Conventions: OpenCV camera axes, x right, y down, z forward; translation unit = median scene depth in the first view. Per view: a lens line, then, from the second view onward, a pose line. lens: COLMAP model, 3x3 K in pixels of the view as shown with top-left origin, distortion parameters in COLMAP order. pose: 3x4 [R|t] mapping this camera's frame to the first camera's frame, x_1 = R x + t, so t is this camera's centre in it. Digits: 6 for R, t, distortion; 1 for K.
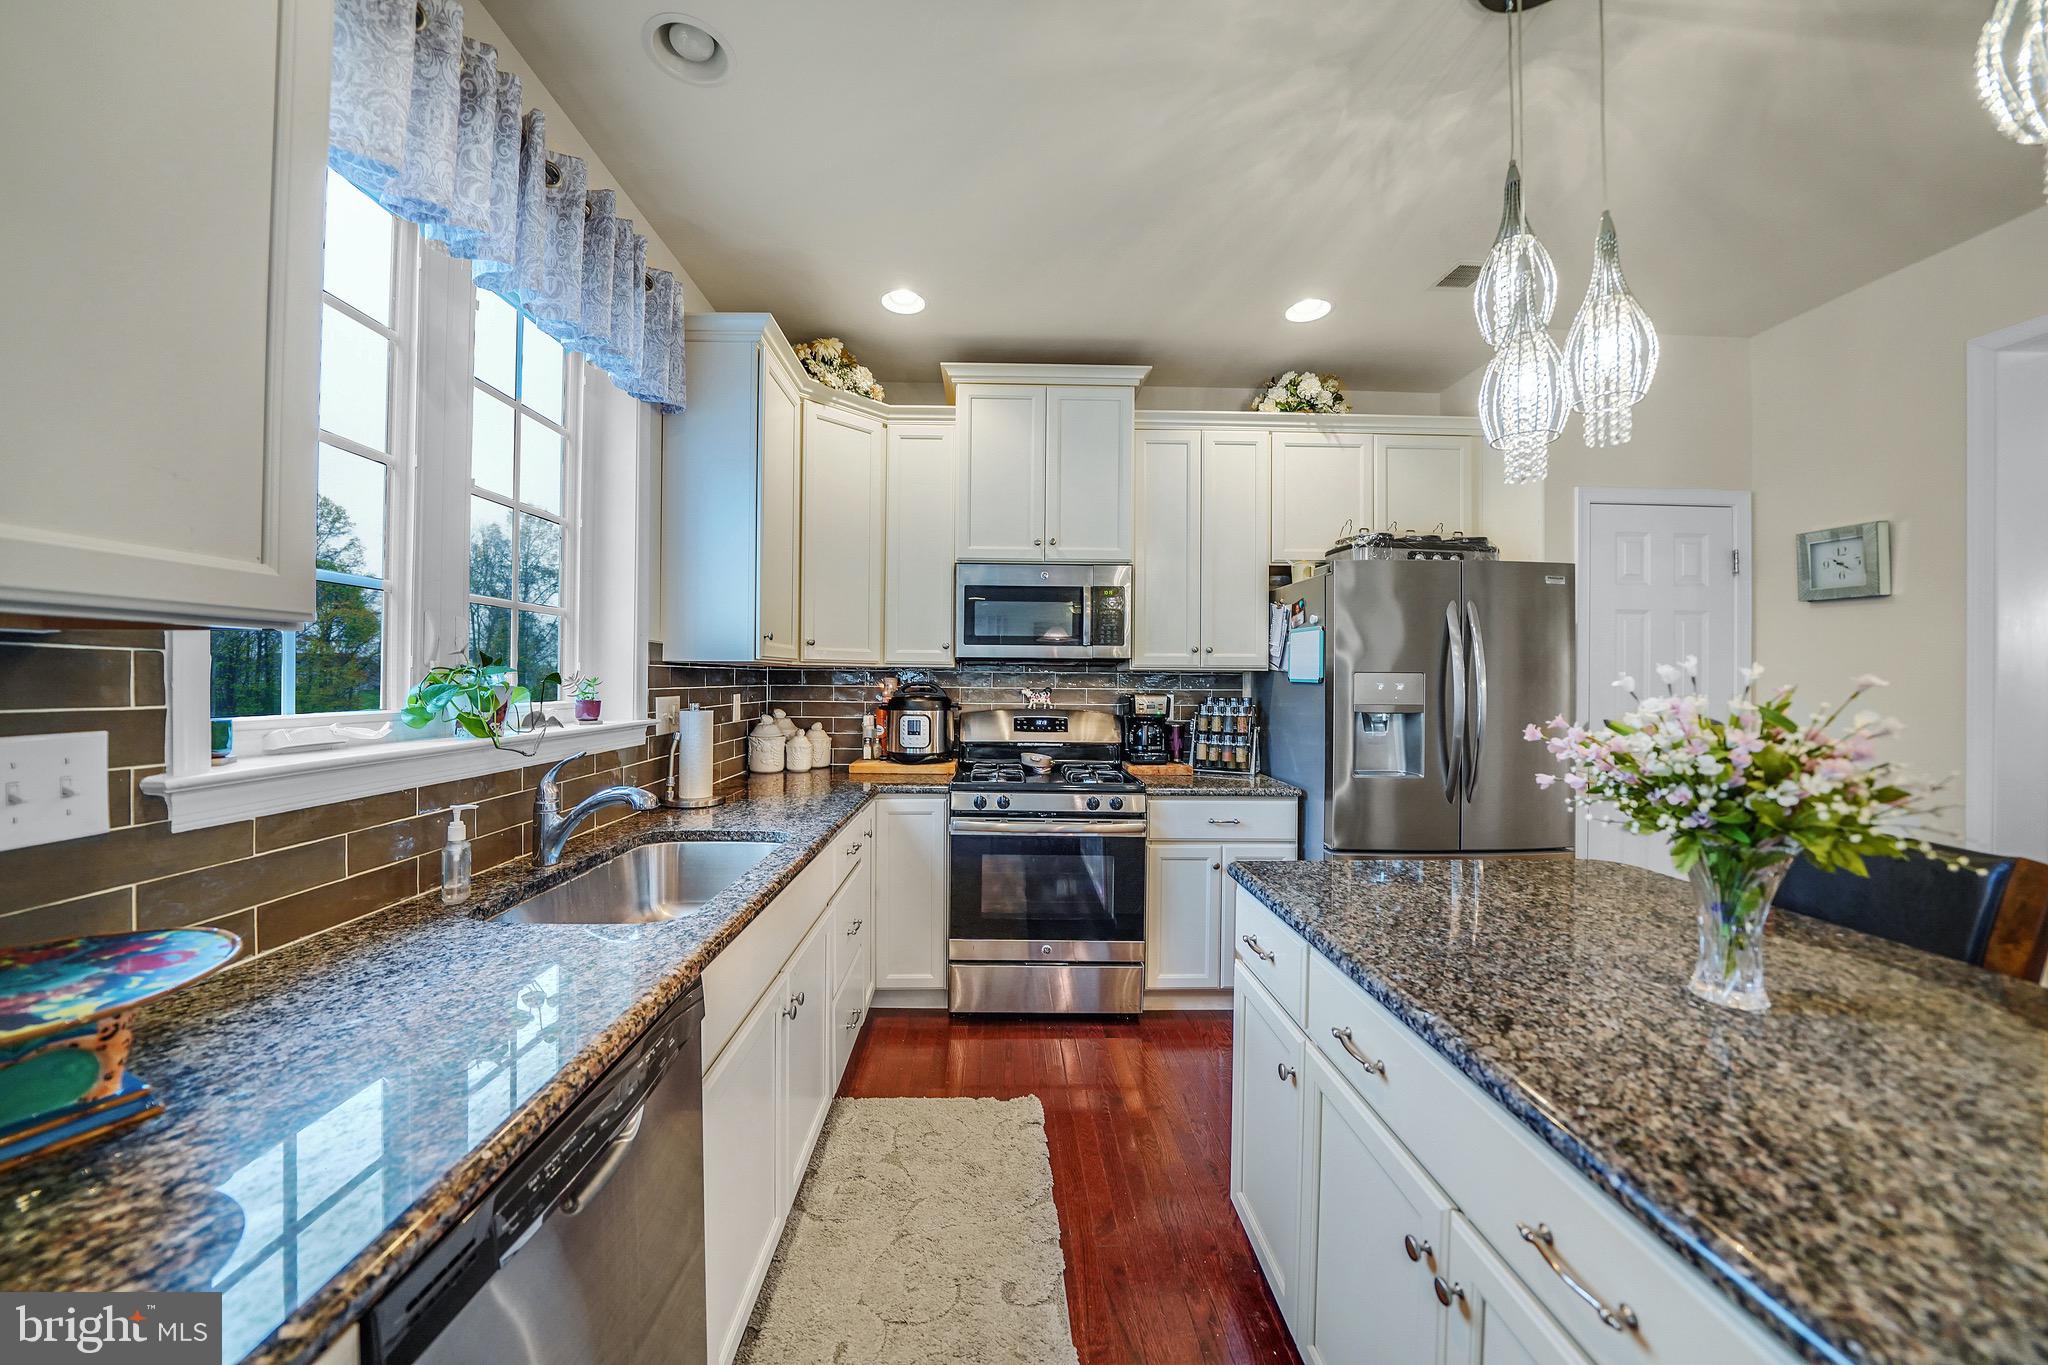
lens RADIAL K [[708.4, 0, 1002.4], [0, 708.4, 677.6], [0, 0, 1]] dist [-0.021395, 0.000358]
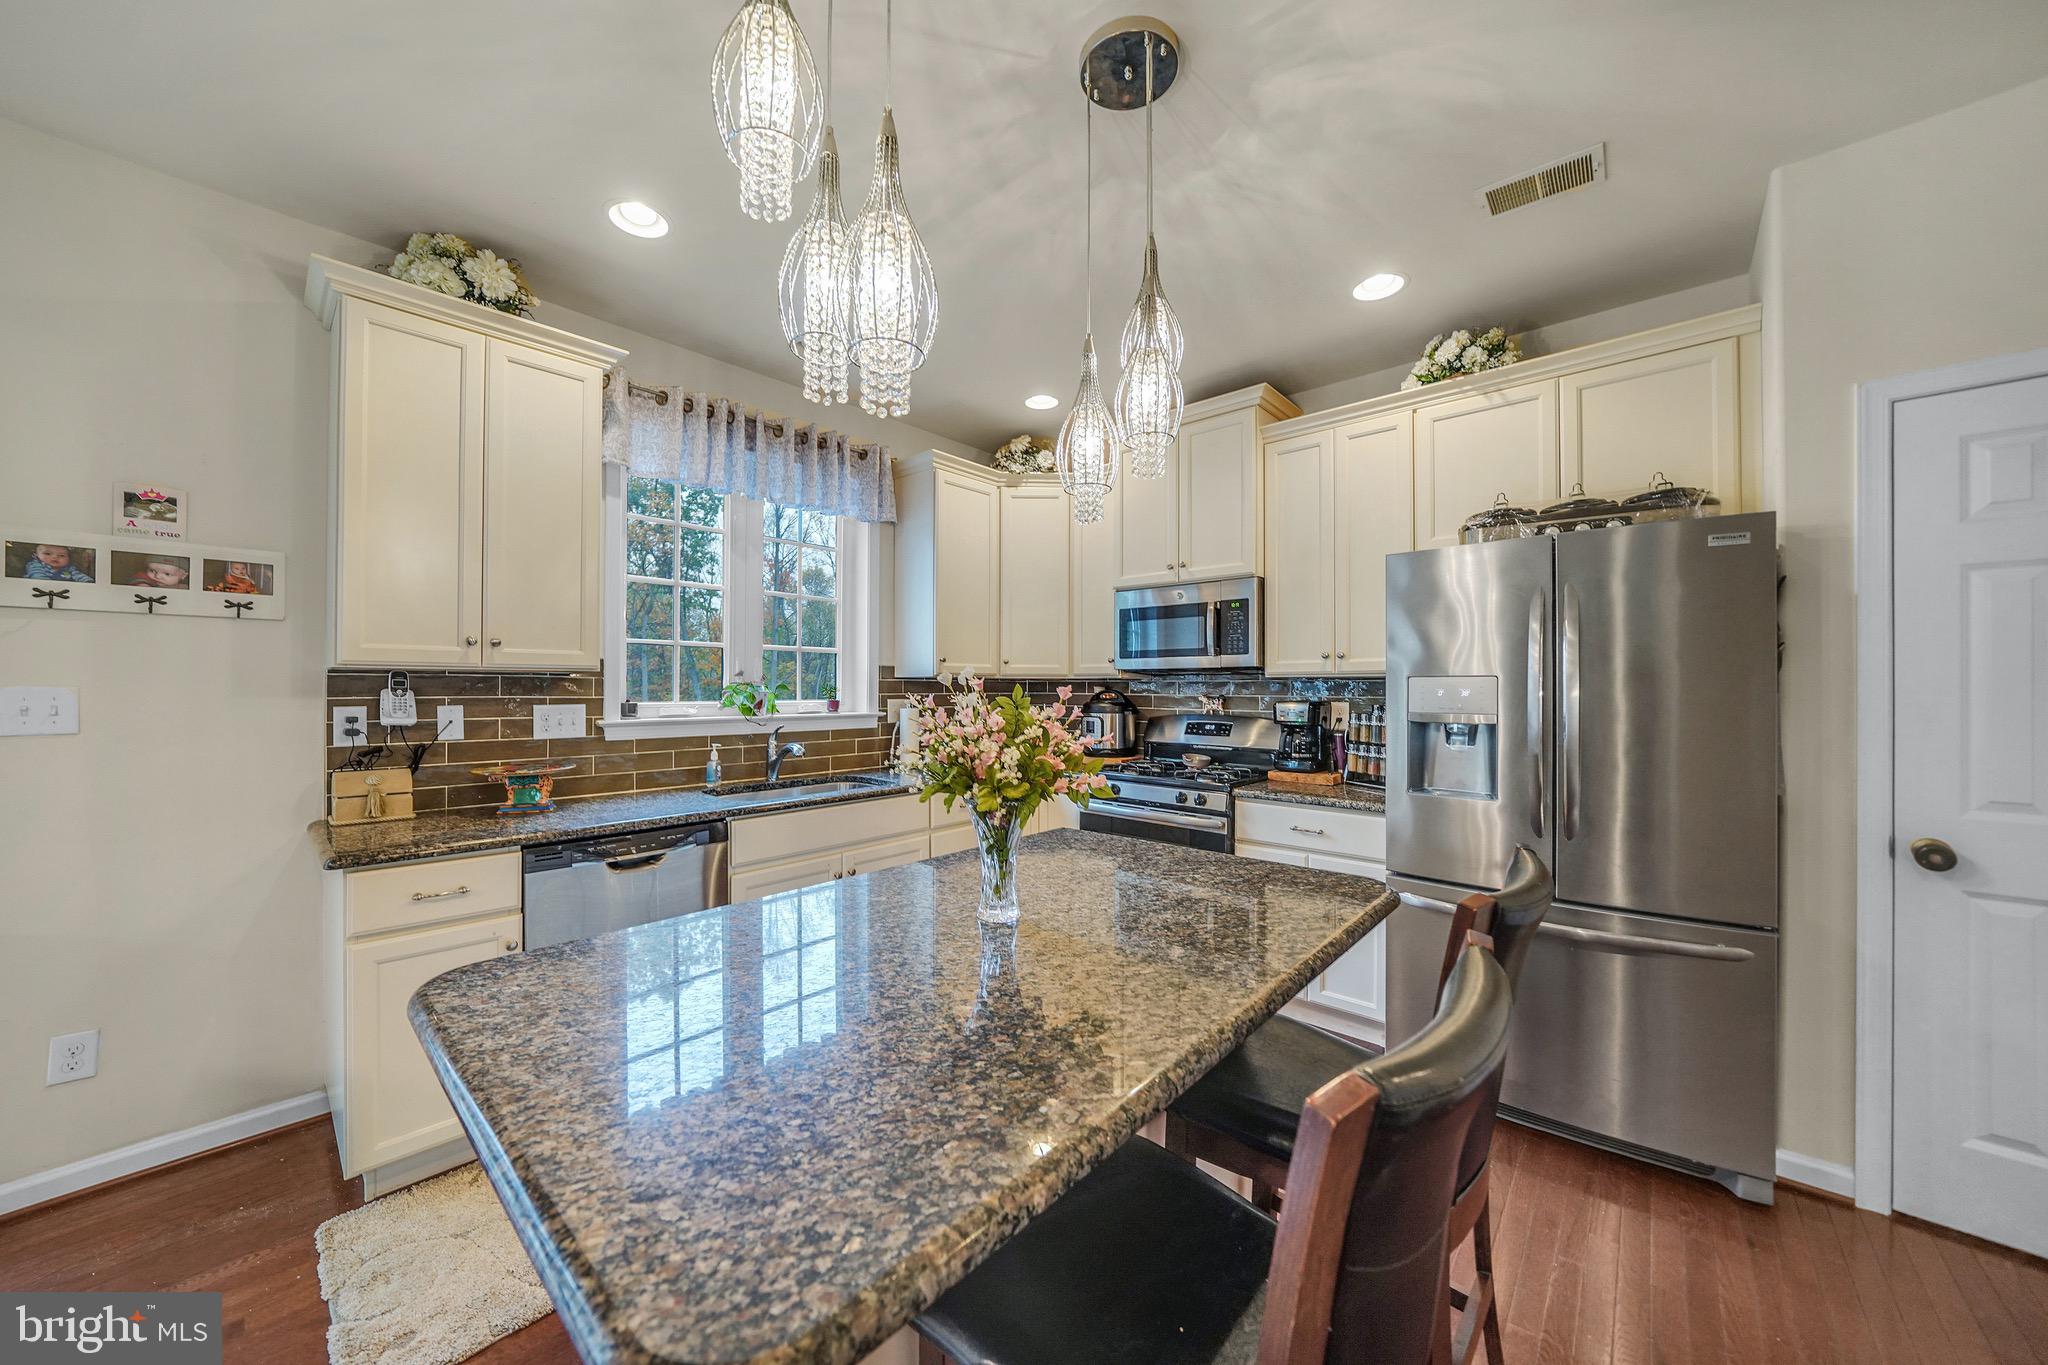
lens RADIAL K [[708.4, 0, 1011.3], [0, 708.4, 677.2], [0, 0, 1]] dist [-0.021395, 0.000358]
pose [[0.729876, -0.016846, -0.683372, 0.658235], [0.004722, 0.999797, -0.019603, 0.007884], [0.683564, 0.011081, 0.729807, -0.001323]]
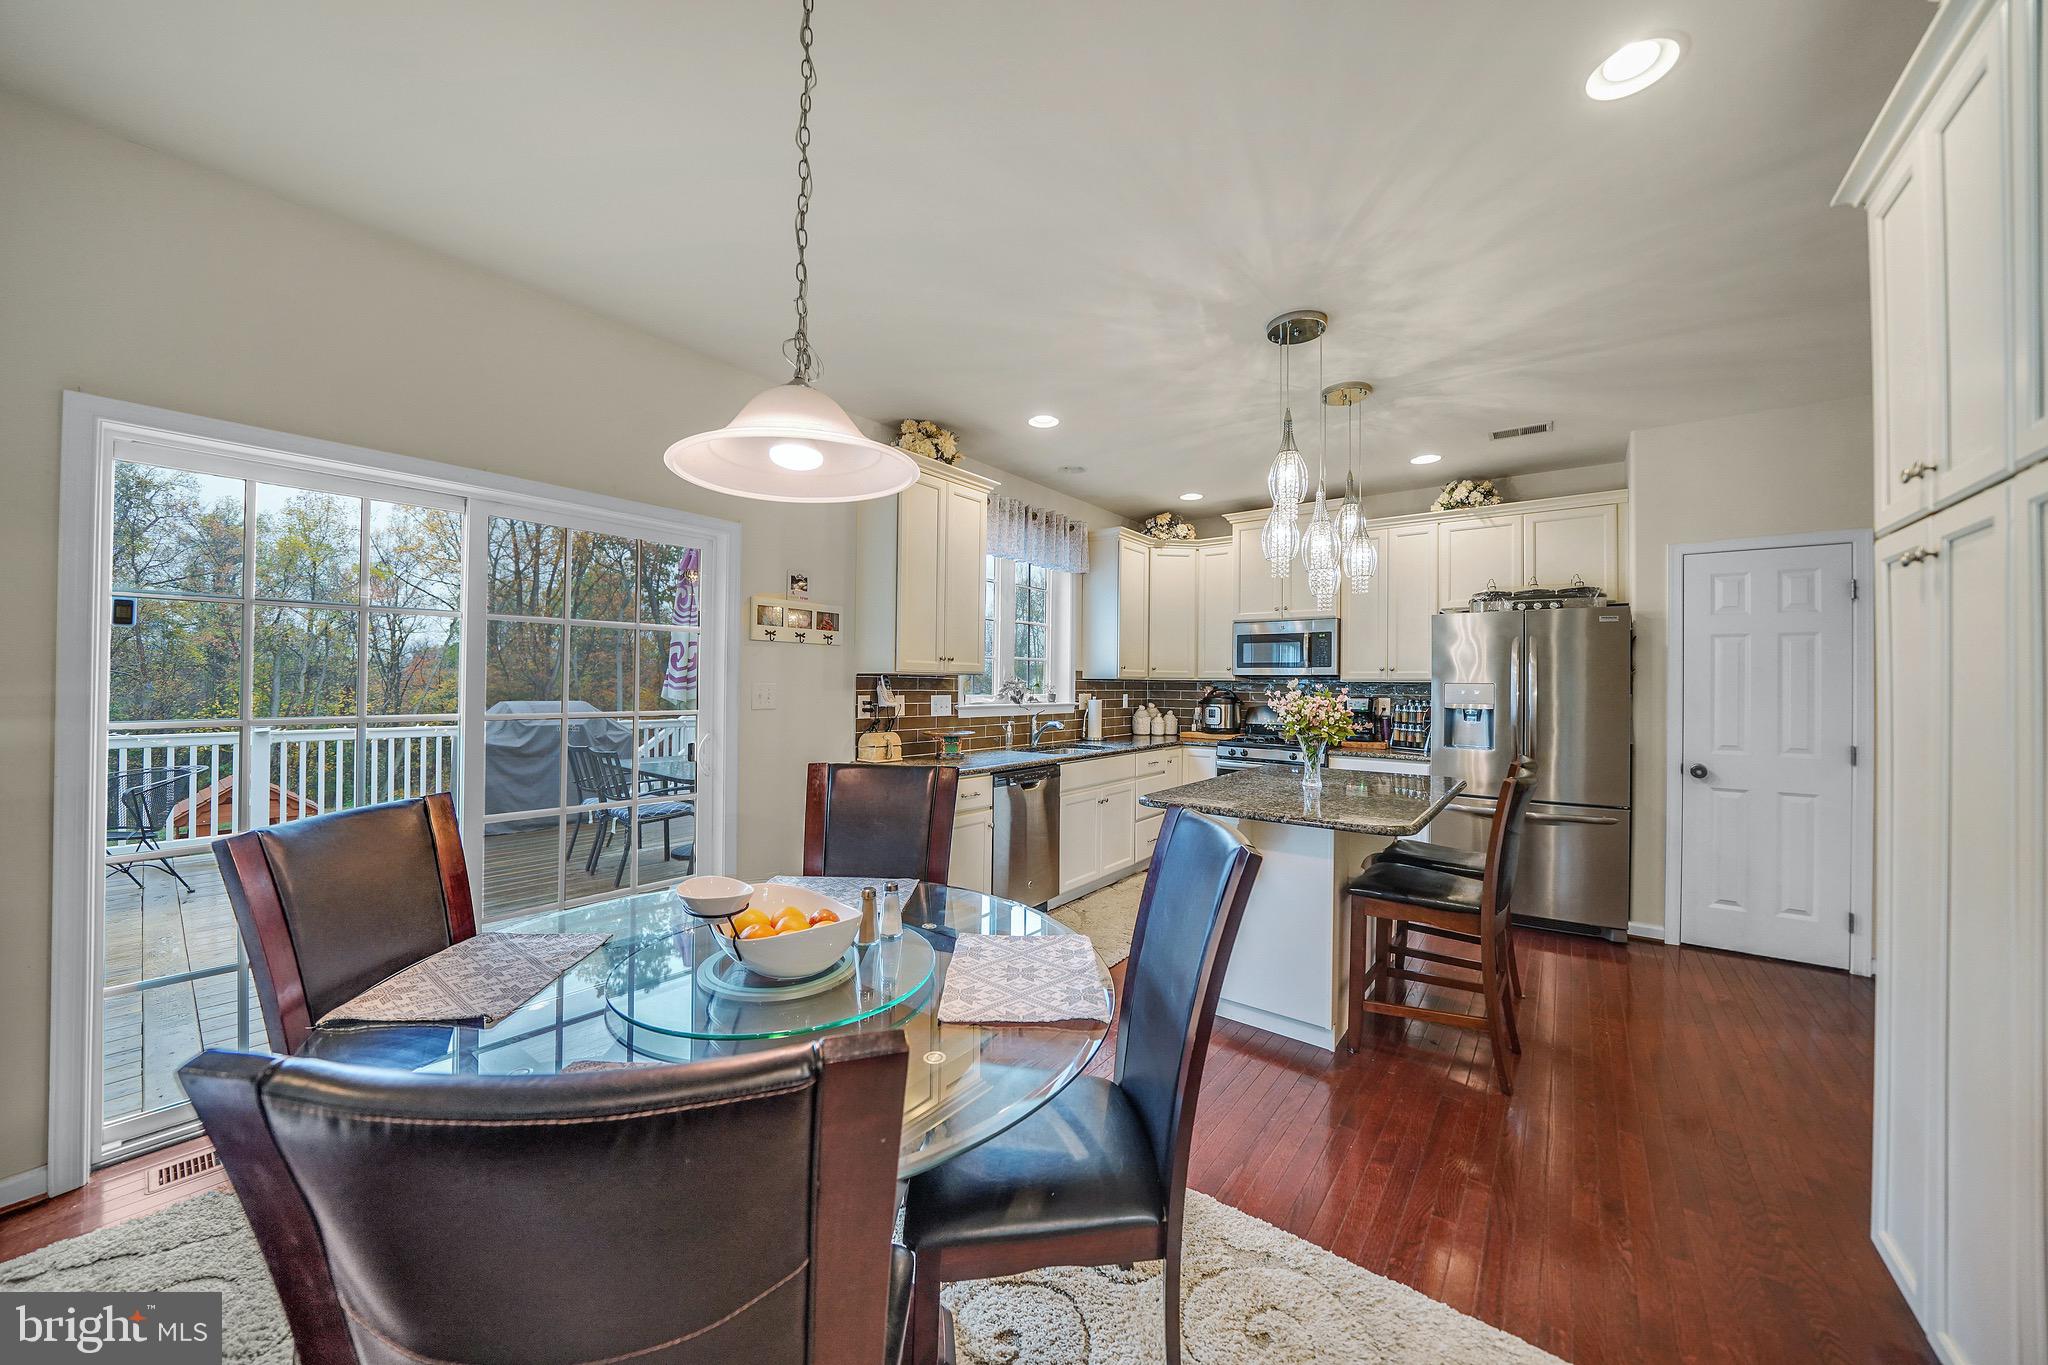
lens RADIAL K [[708.4, 0, 1014.1], [0, 708.4, 674.6], [0, 0, 1]] dist [-0.021395, 0.000358]
pose [[0.779182, -0.008098, -0.626745, 0.658118], [-0.004276, 0.999825, -0.018234, 0.005829], [0.626783, 0.016887, 0.779011, -0.789036]]
